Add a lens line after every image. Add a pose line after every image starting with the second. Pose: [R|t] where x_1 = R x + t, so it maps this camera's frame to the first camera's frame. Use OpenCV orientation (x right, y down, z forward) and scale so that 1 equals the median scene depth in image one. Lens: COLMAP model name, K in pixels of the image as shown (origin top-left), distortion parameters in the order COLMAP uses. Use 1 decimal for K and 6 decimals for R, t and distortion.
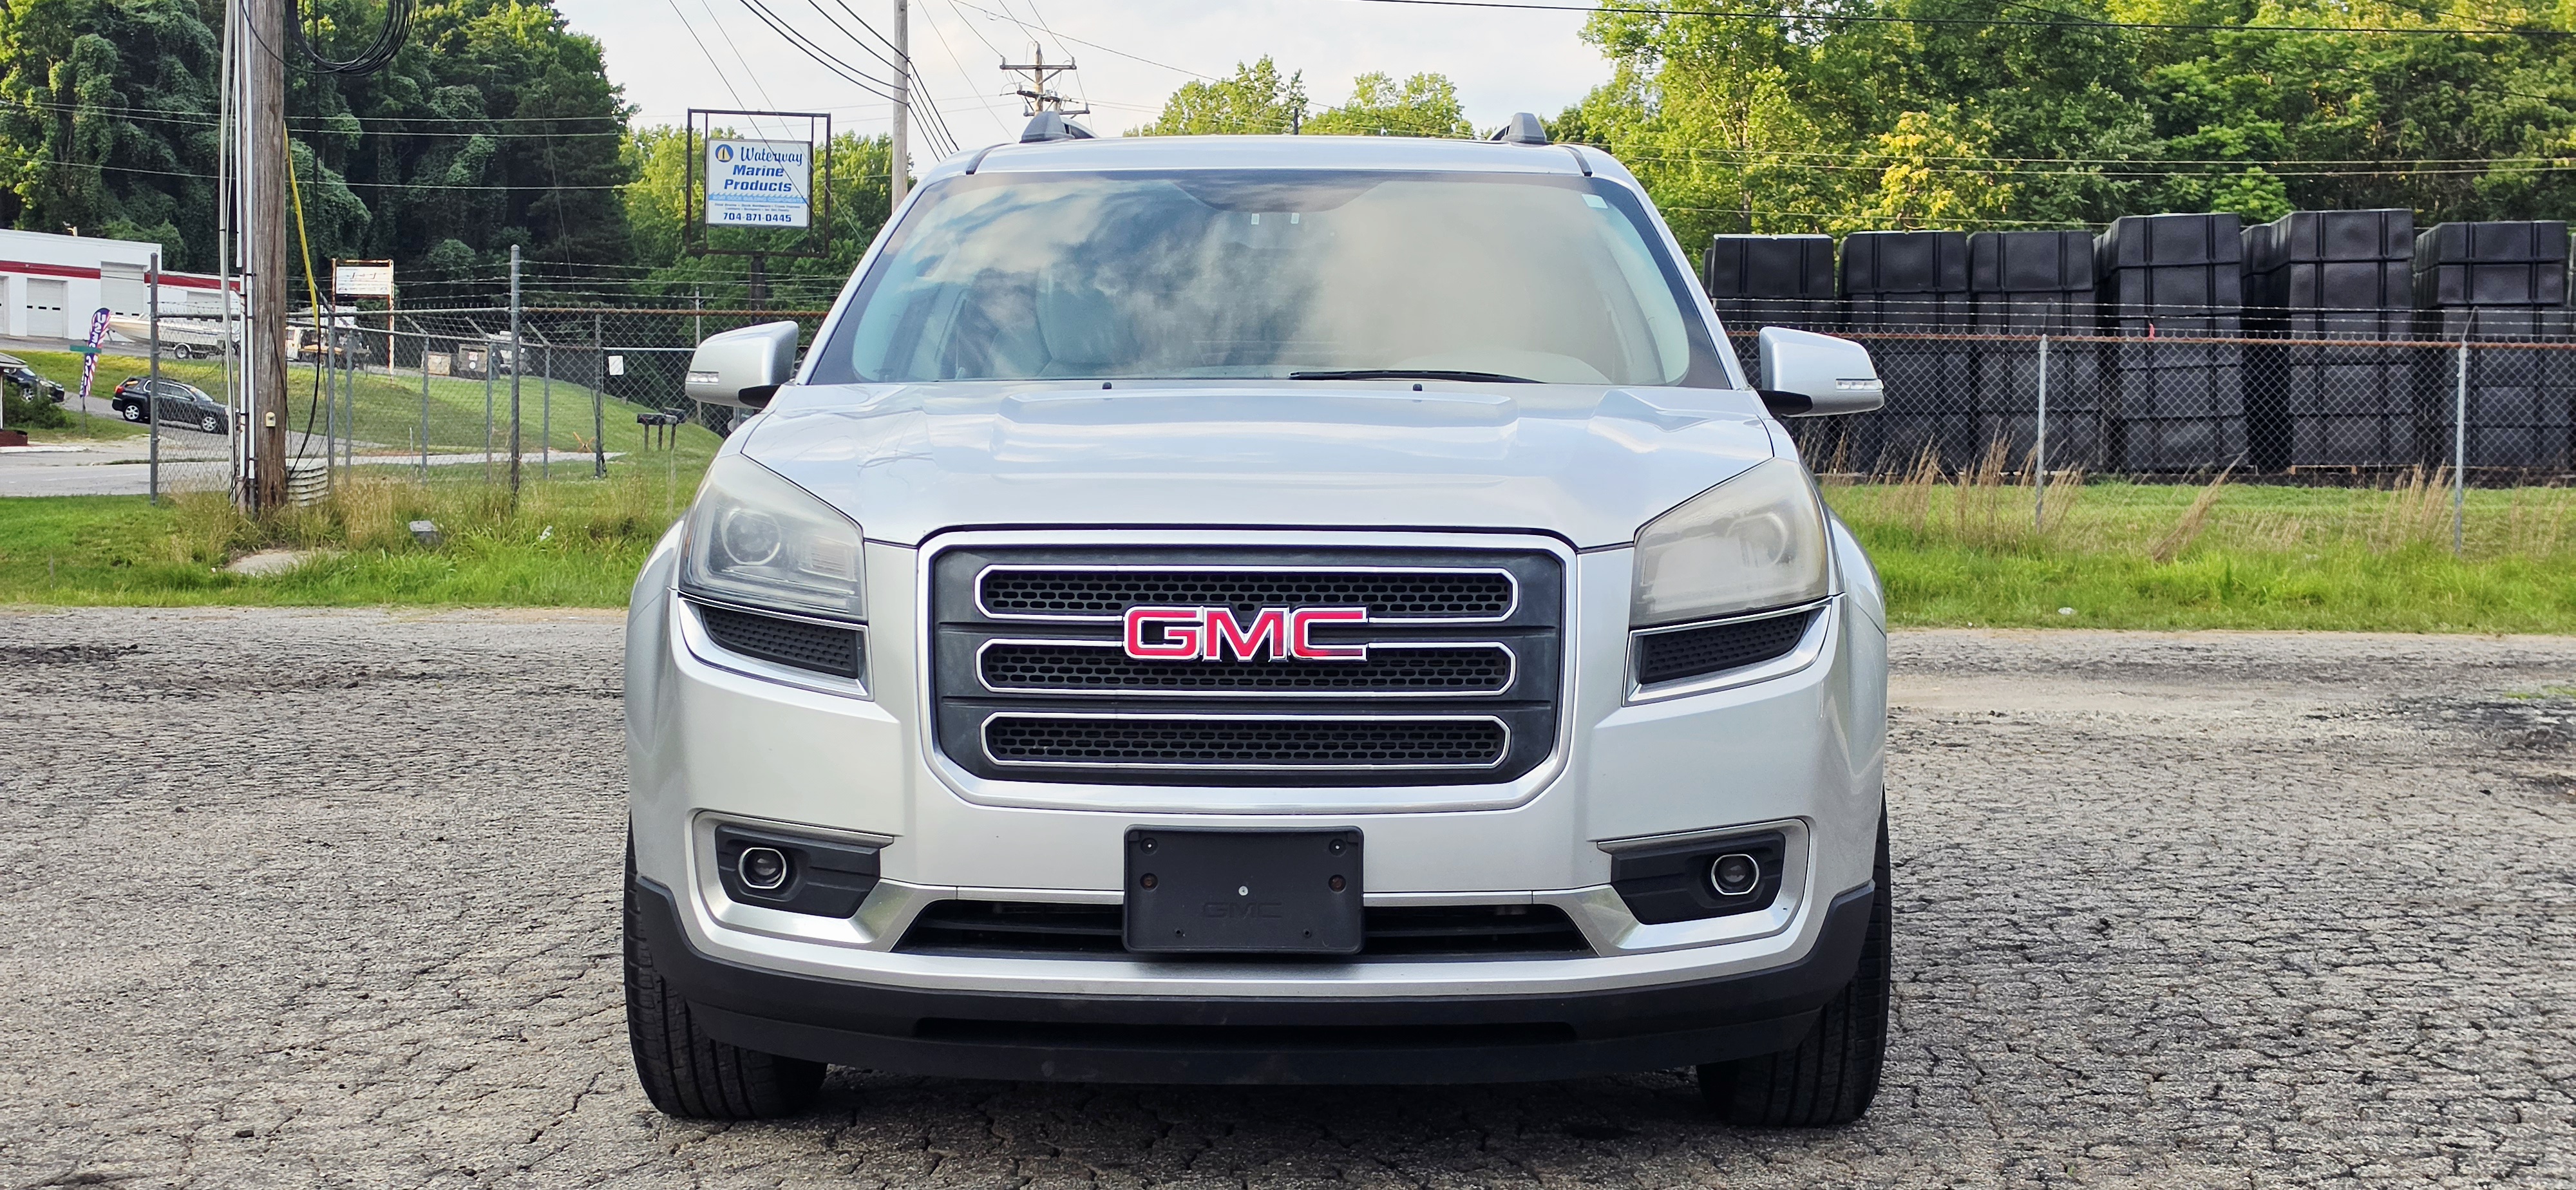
lens RADIAL K [[3545.9, 0, 1297.1], [0, 3545.9, 603.0], [0, 0, 1]] dist [0.082843, 0.000000]
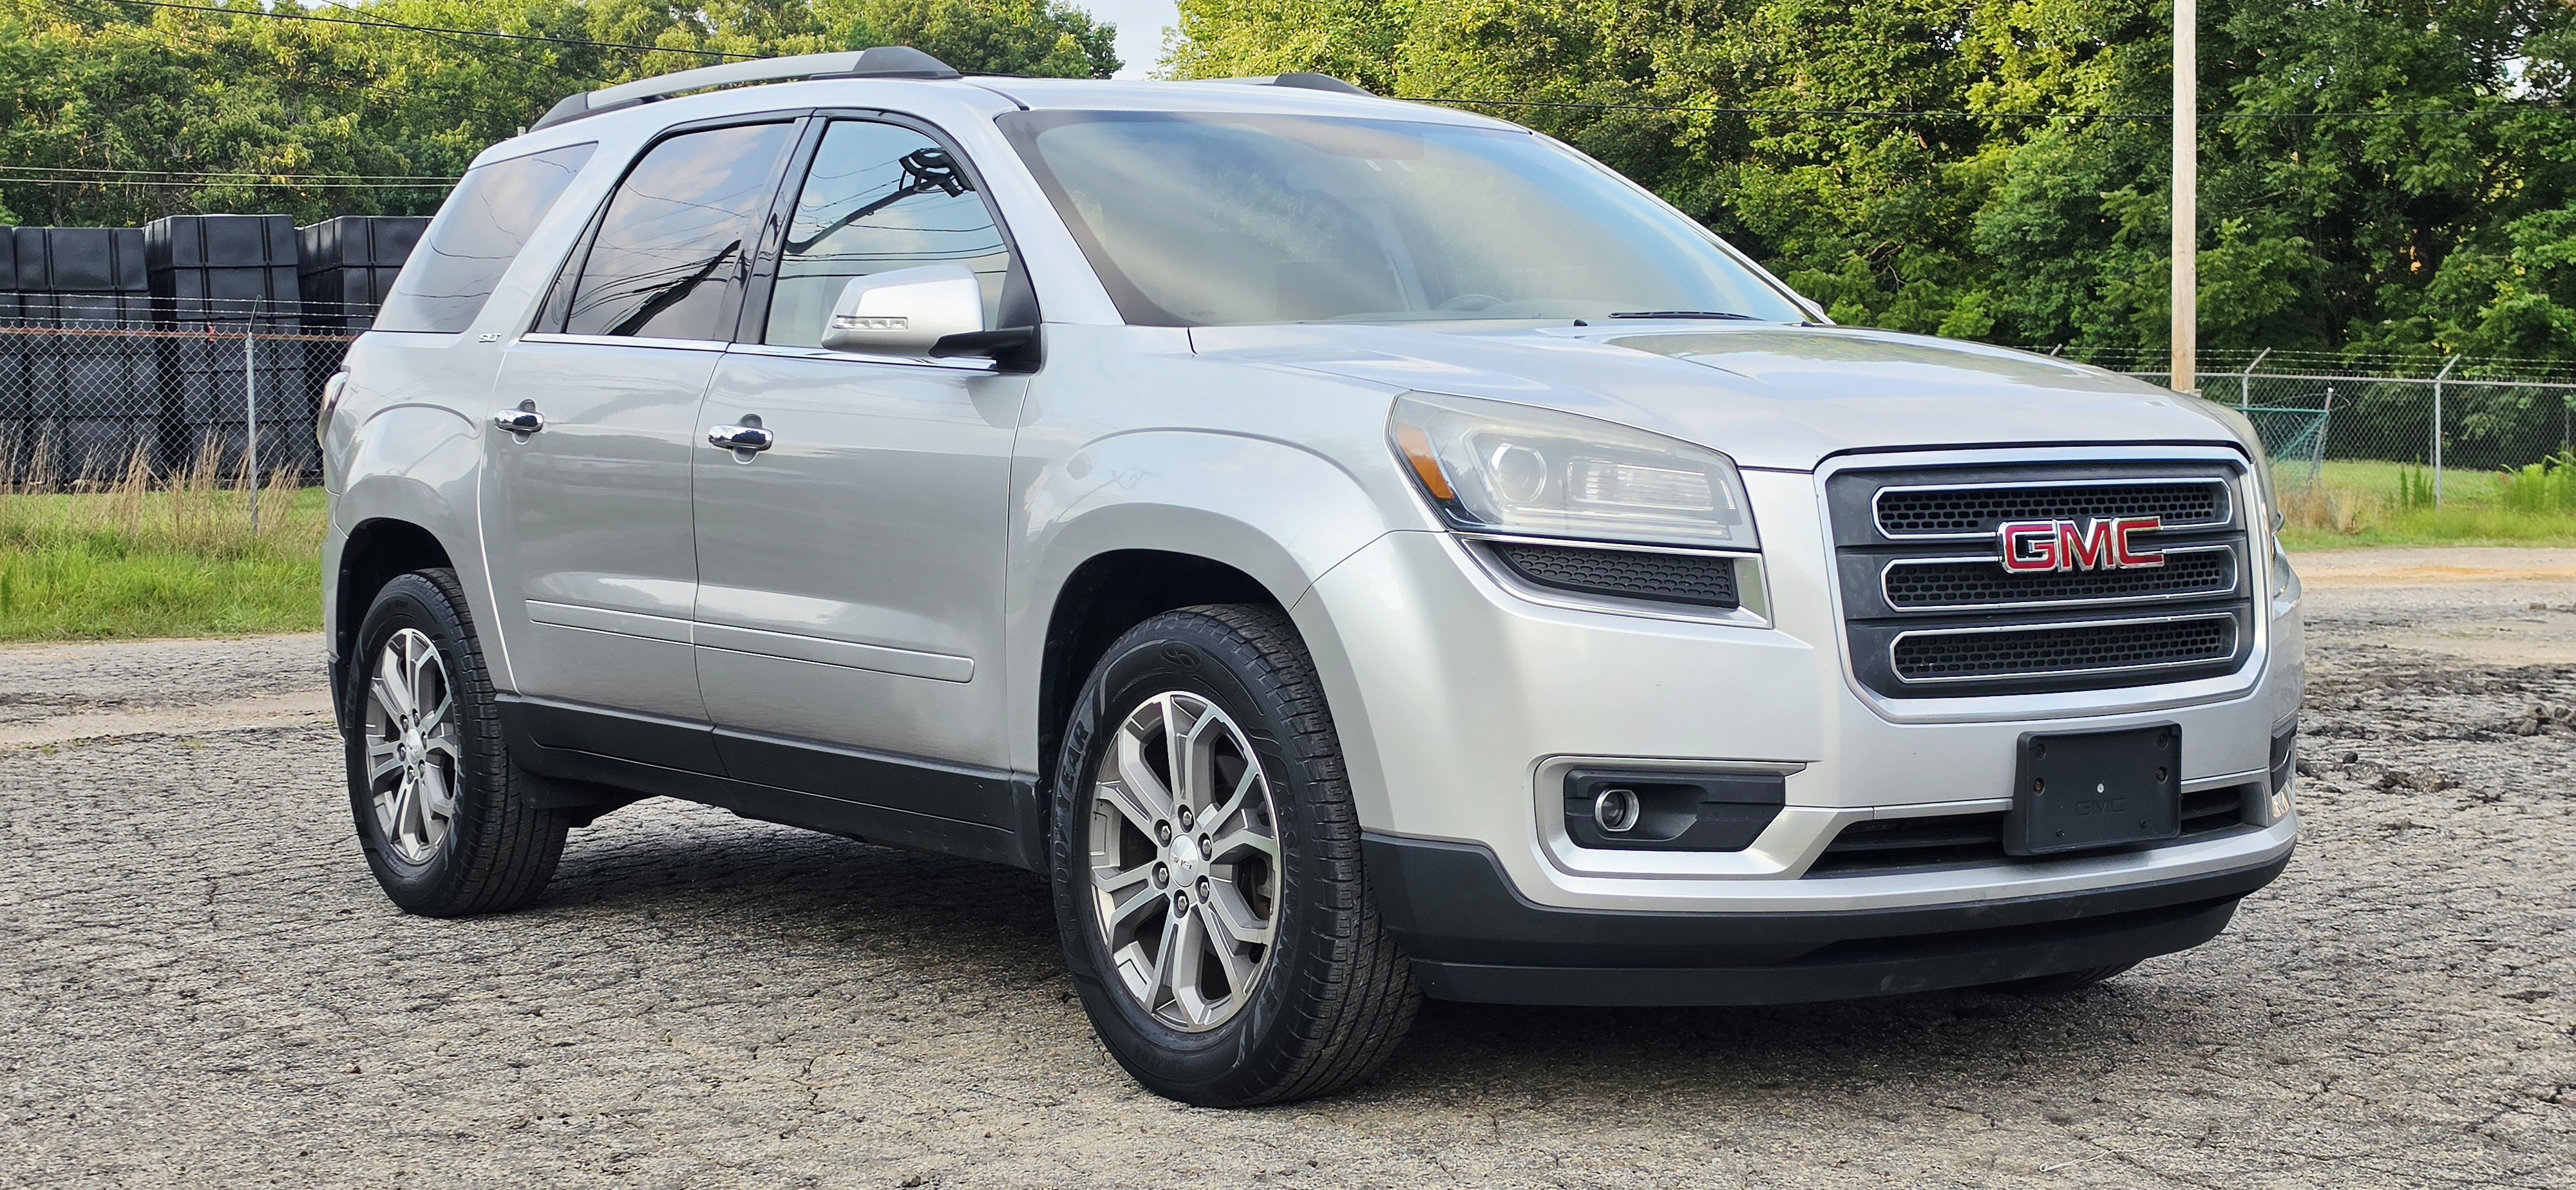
lens RADIAL K [[3545.9, 0, 1274.0], [0, 3545.9, 604.4], [0, 0, 1]] dist [0.082843, 0.000000]
pose [[0.808946, -0.043095, 0.586302, -0.820019], [0.045211, 0.998916, 0.011044, 0.003751], [-0.586142, 0.017574, 0.810017, 0.280632]]
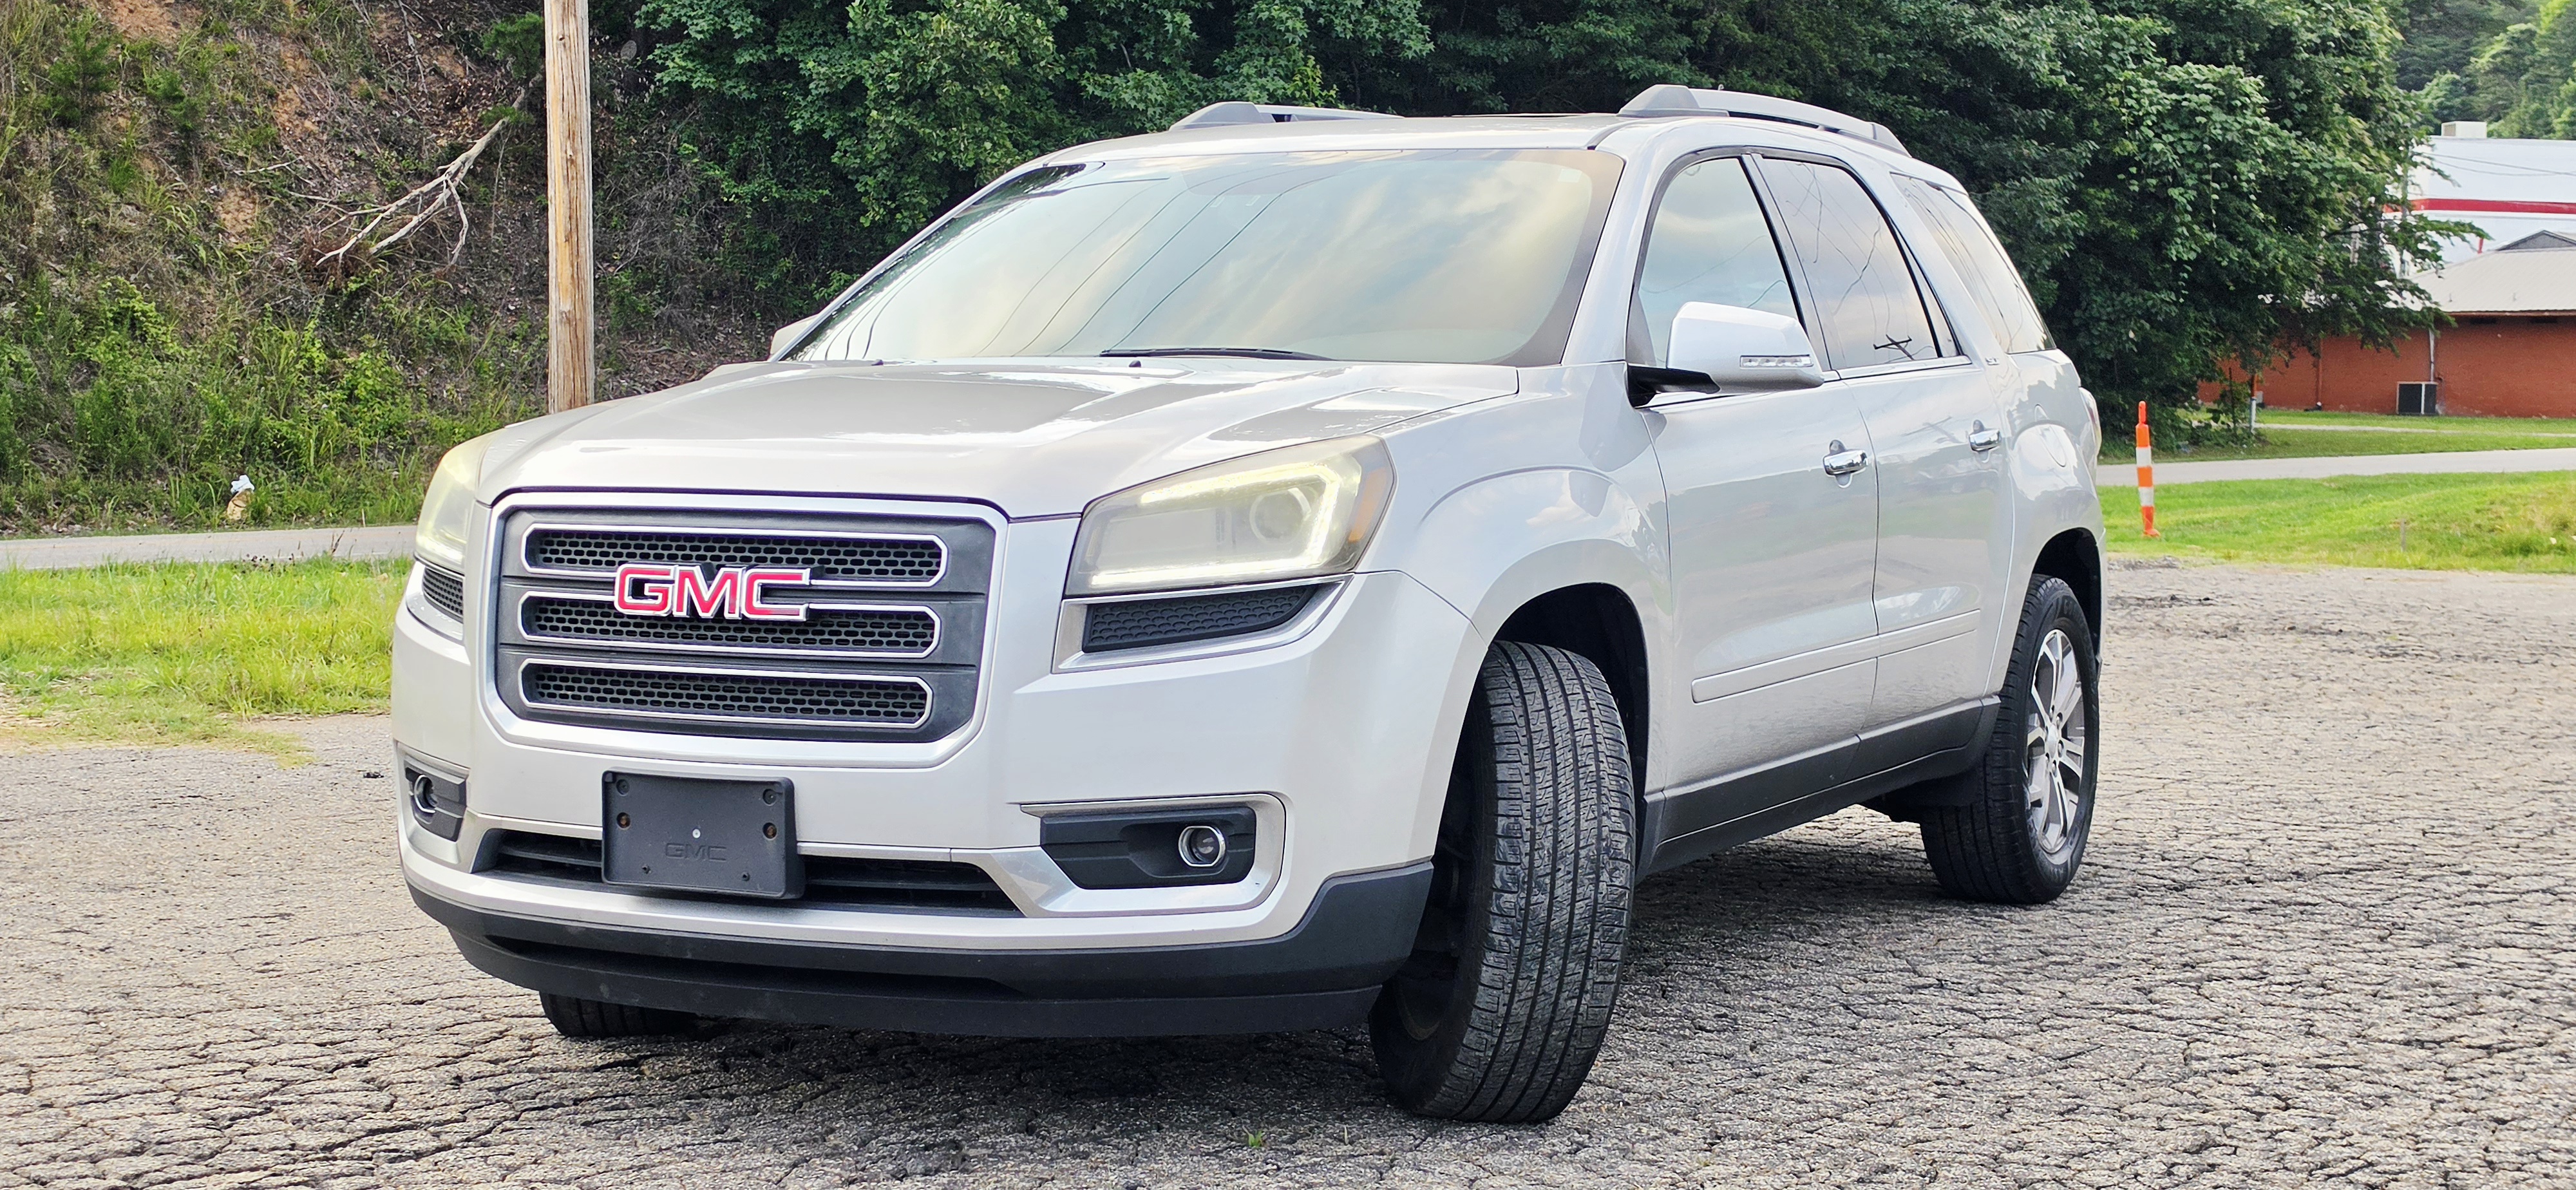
lens RADIAL K [[3545.9, 0, 1314.6], [0, 3545.9, 603.0], [0, 0, 1]] dist [0.082843, 0.000000]
pose [[0.903063, 0.025976, -0.428722, 0.598582], [-0.025208, 0.999654, 0.007469, -0.000572], [0.428768, 0.004062, 0.903406, 0.113978]]
